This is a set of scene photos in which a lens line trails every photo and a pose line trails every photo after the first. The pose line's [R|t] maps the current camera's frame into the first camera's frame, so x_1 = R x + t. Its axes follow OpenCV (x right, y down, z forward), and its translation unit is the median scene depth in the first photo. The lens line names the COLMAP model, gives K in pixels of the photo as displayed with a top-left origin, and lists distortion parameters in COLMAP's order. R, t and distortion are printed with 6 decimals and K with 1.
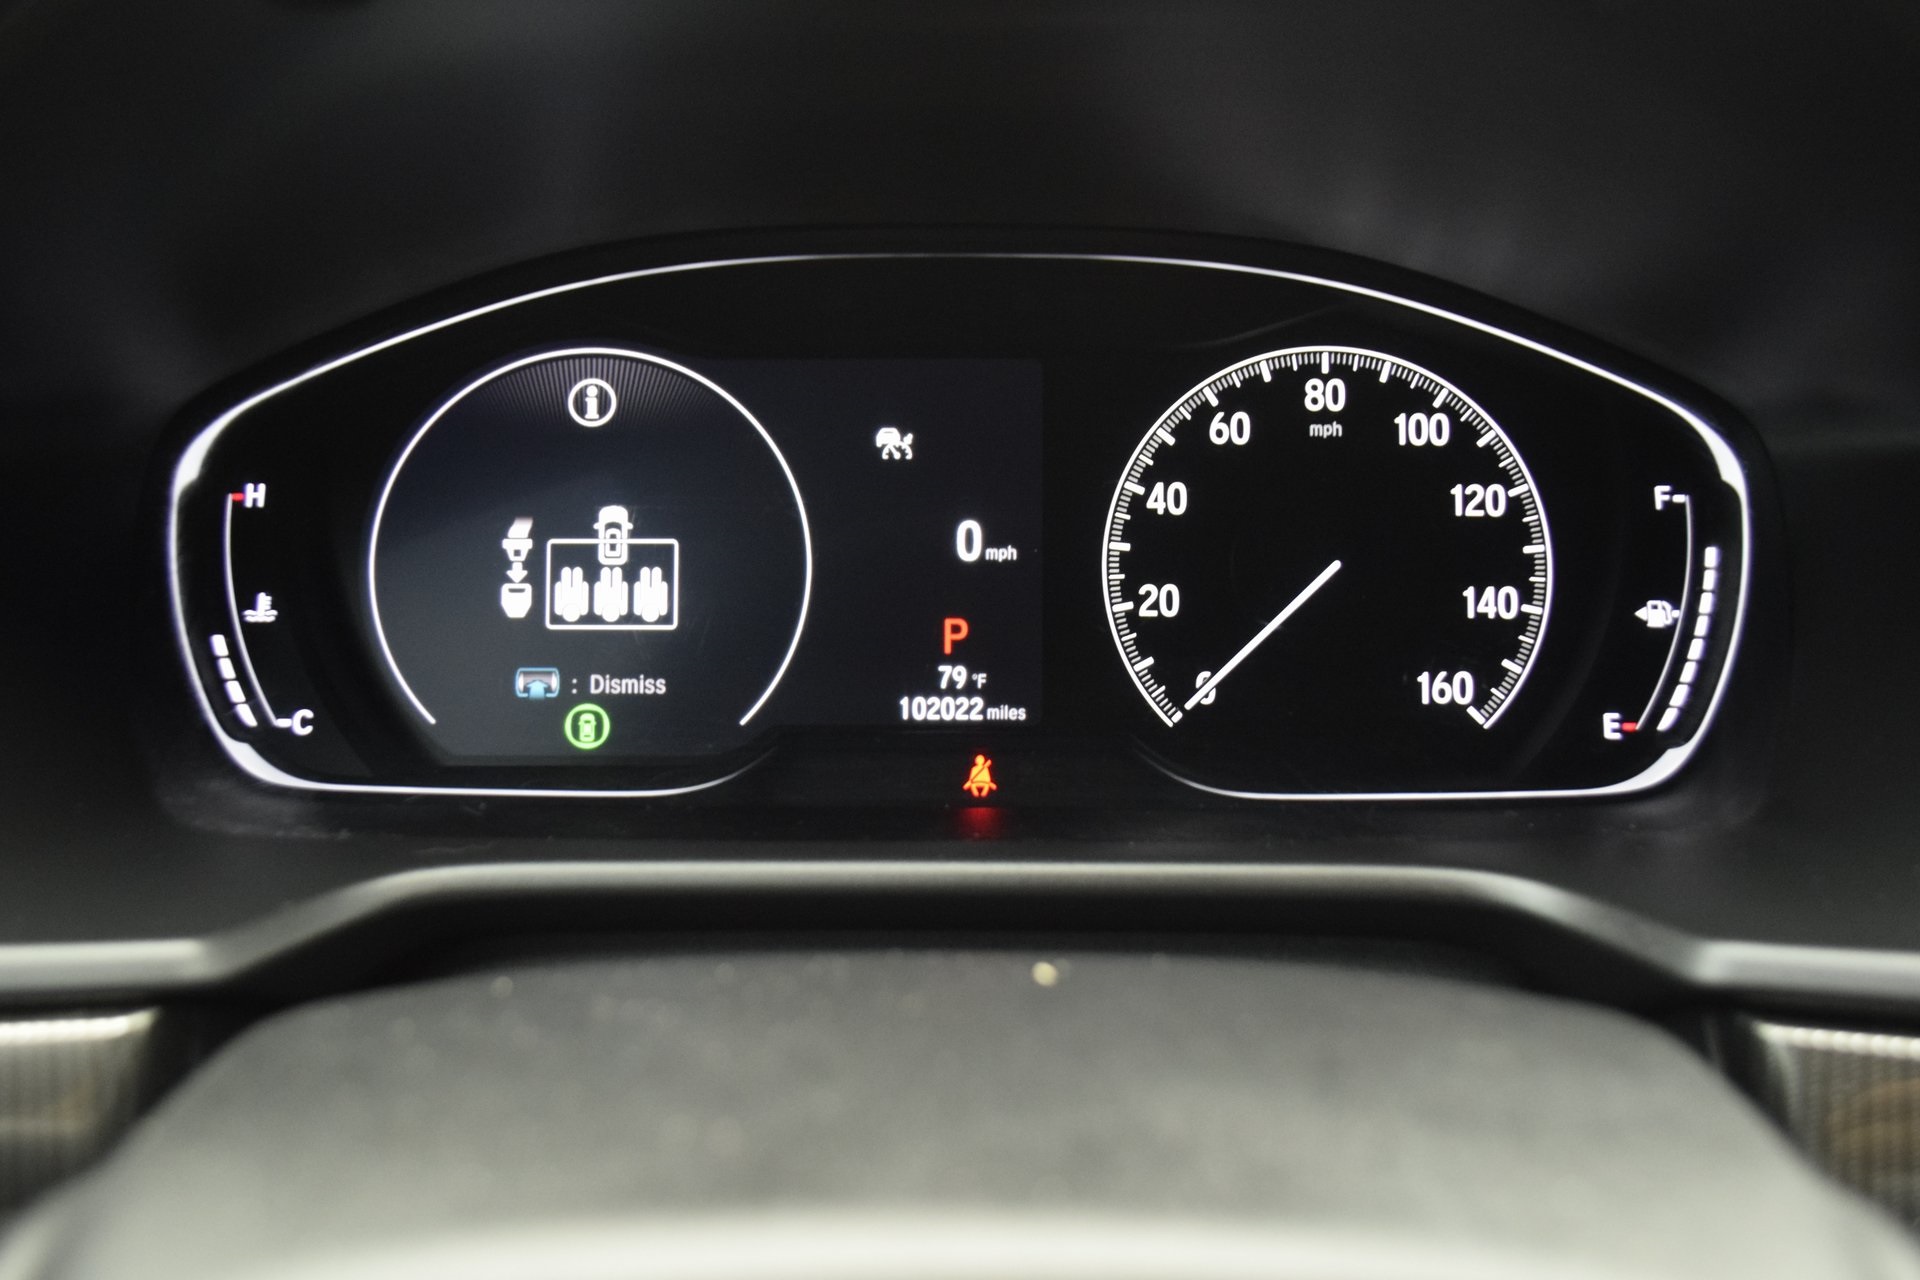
lens RADIAL K [[1415.5, 0, 954.2], [0, 1415.5, 640.5], [0, 0, 1]] dist [-0.019876, 0.009338]
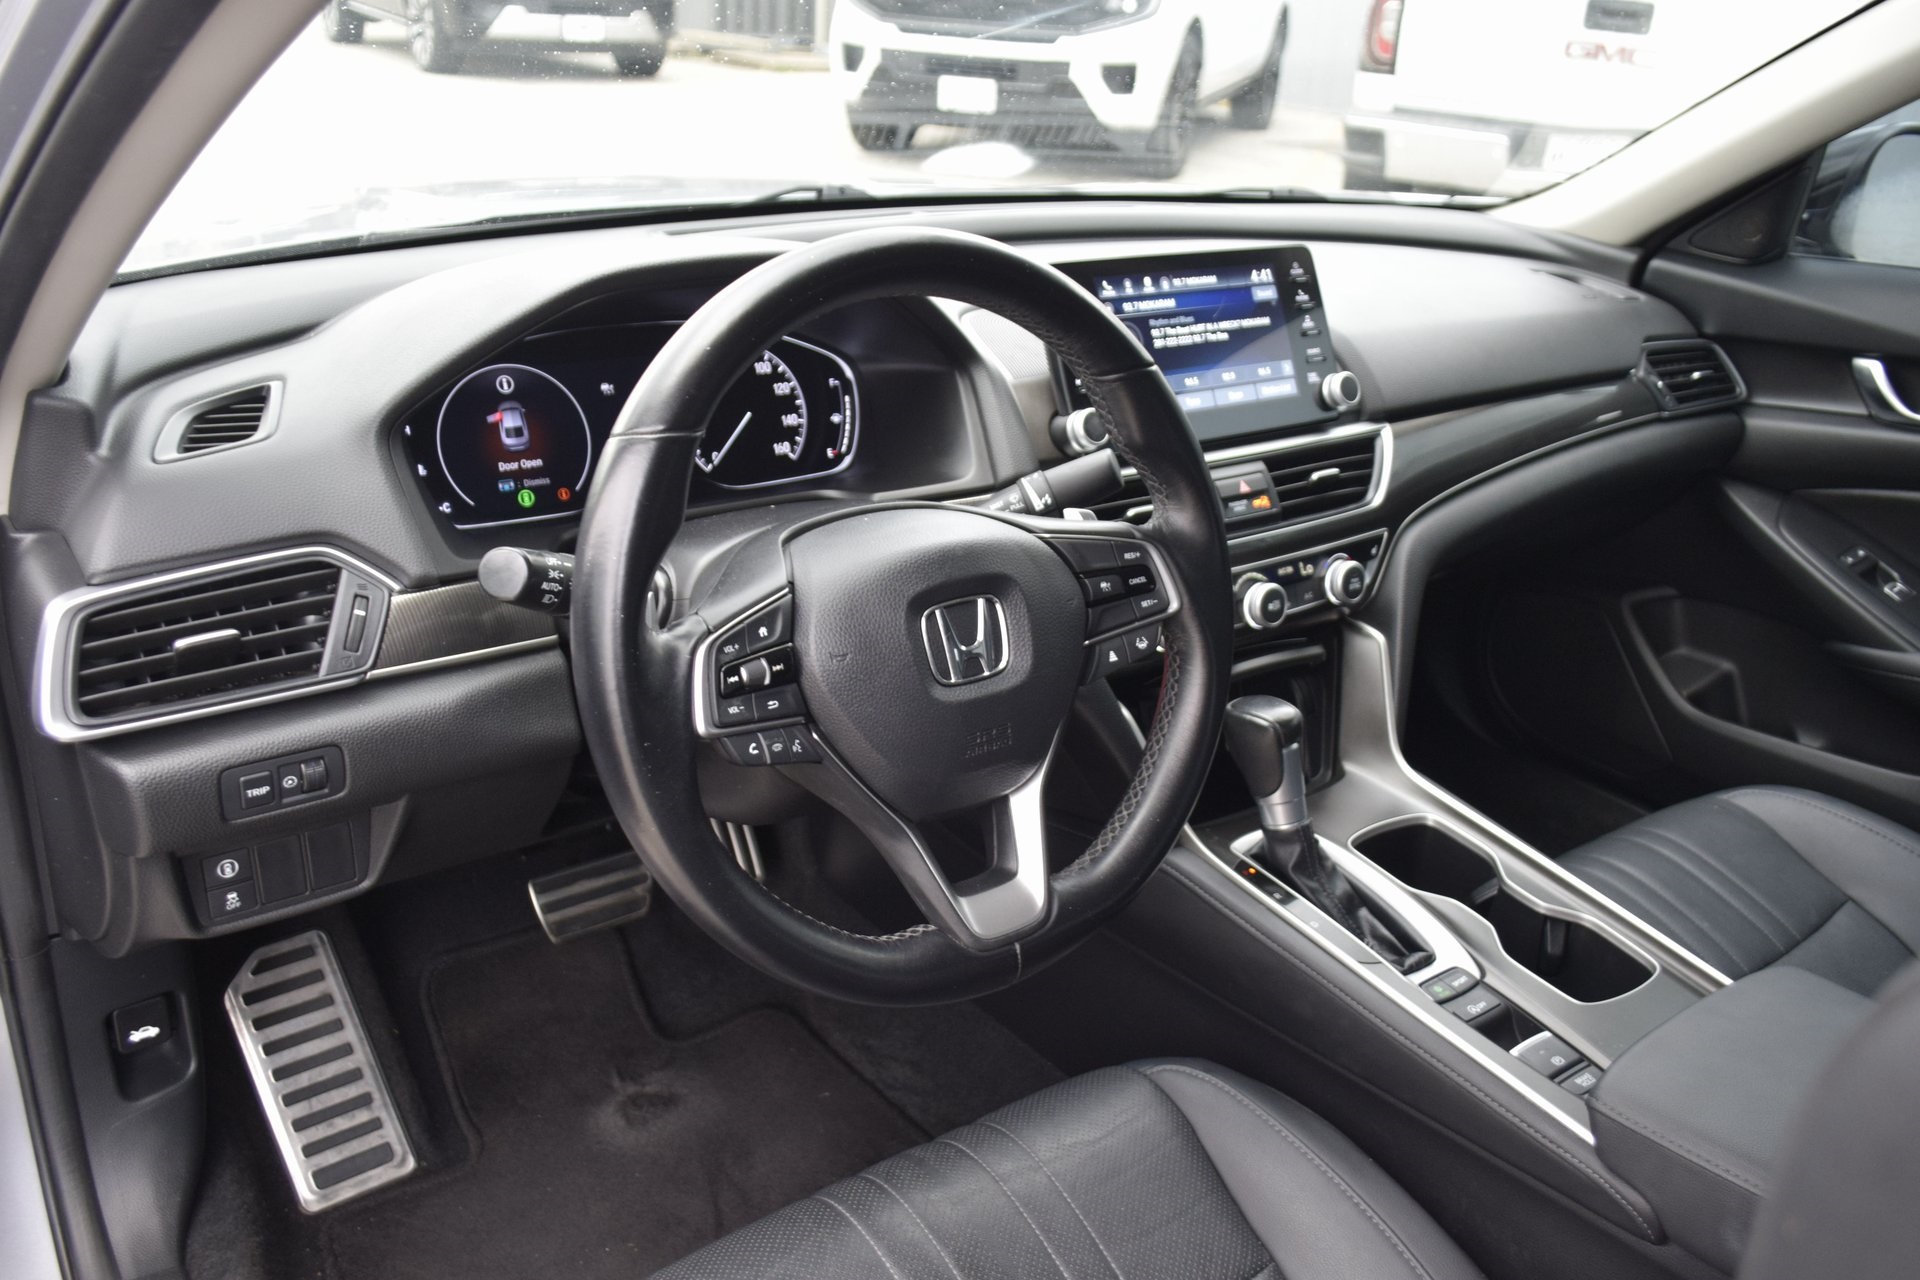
lens RADIAL K [[1617.3, 0, 965.3], [0, 1617.3, 654.8], [0, 0, 1]] dist [0.037124, -0.000419]
pose [[0.794451, -0.195629, 0.574959, -1.527932], [0.131764, 0.979672, 0.151266, -0.008330], [-0.592863, -0.044415, 0.804078, -2.226851]]
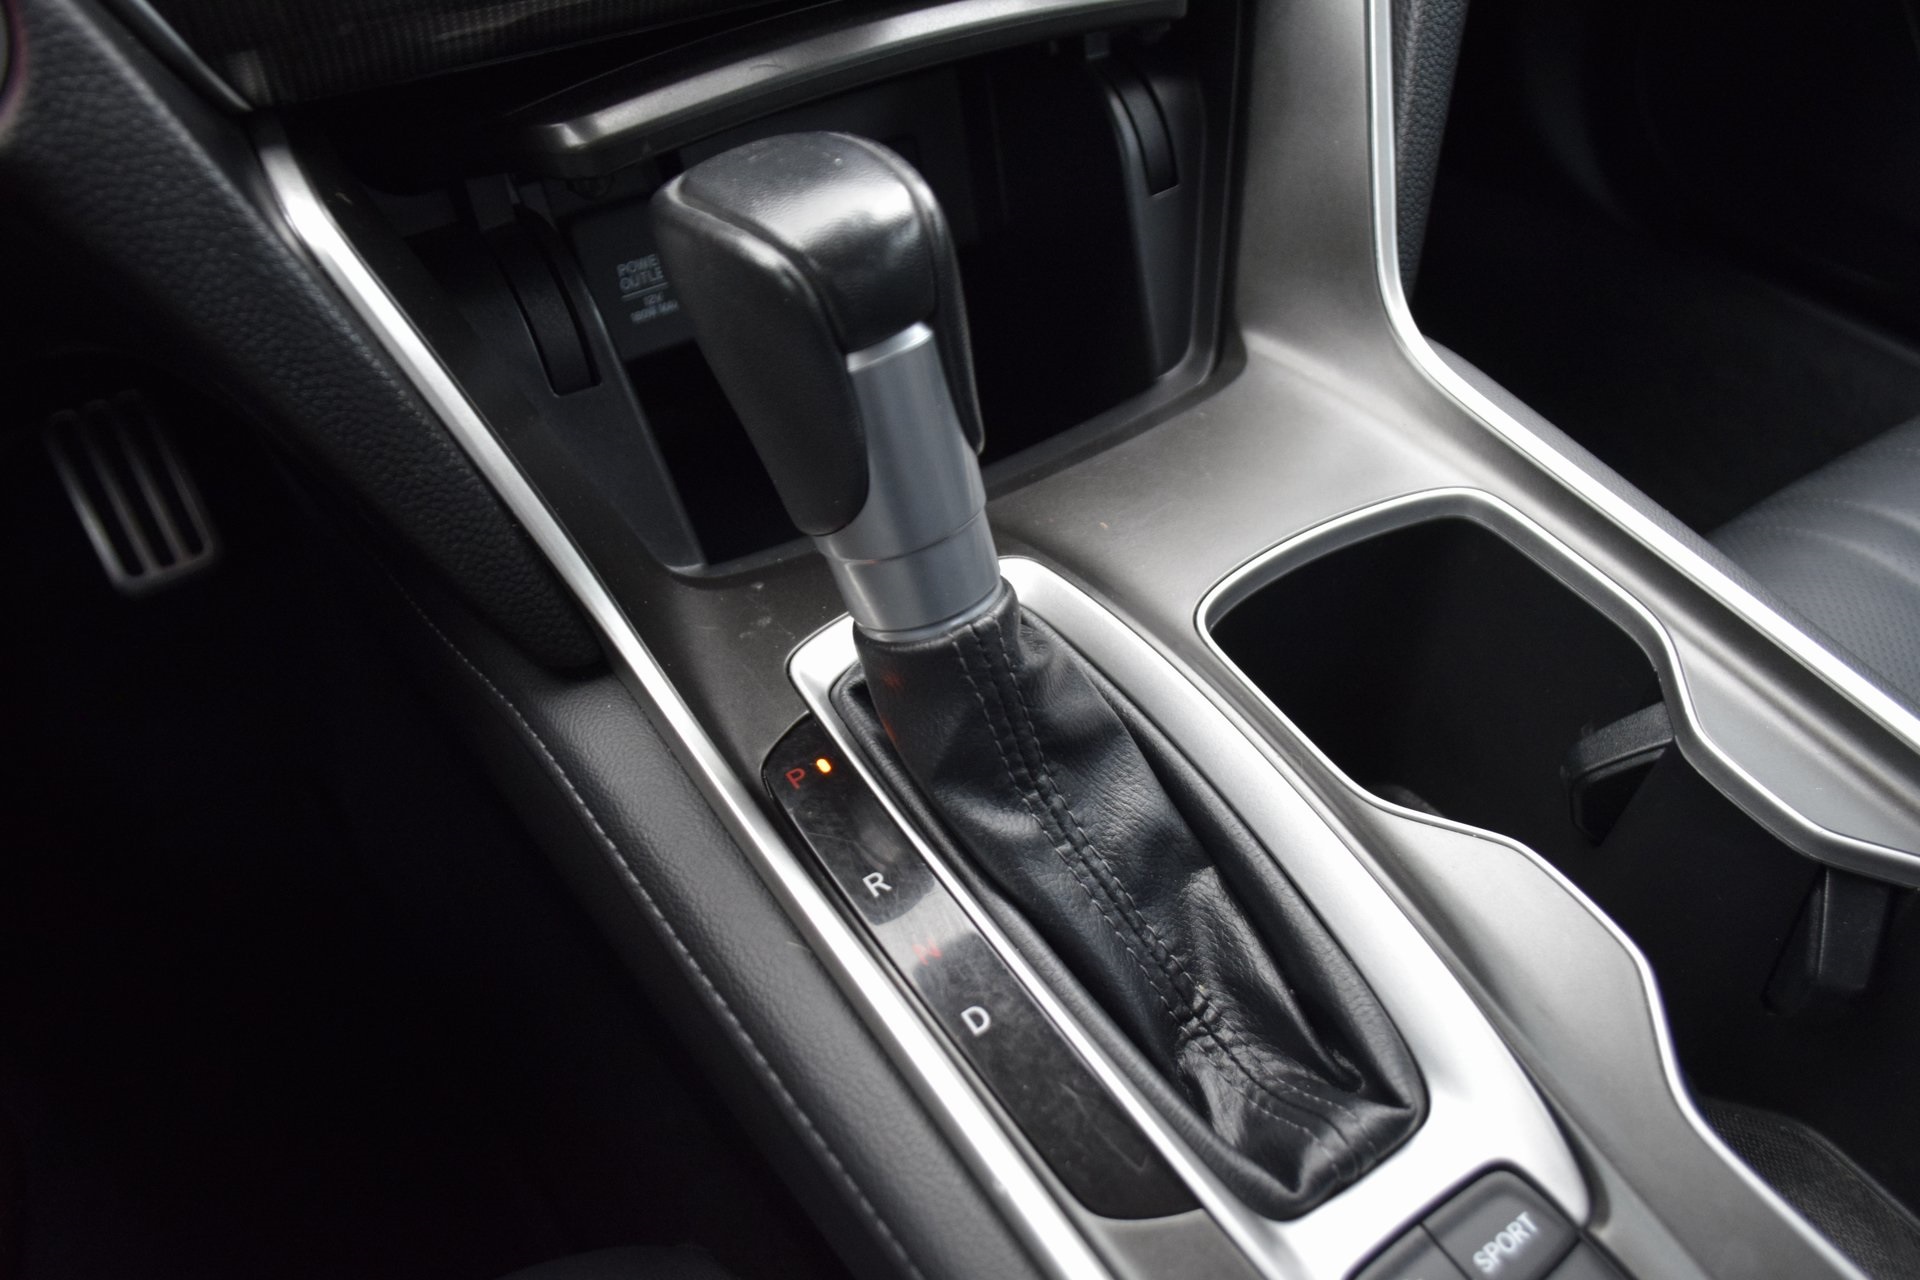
lens RADIAL K [[1415.5, 0, 964.0], [0, 1415.5, 642.6], [0, 0, 1]] dist [-0.019876, 0.009338]
pose [[0.831675, -0.386436, 0.398728, 0.714068], [0.184685, 0.869720, 0.457689, 0.619602], [-0.523649, -0.307009, 0.794693, -0.473182]]
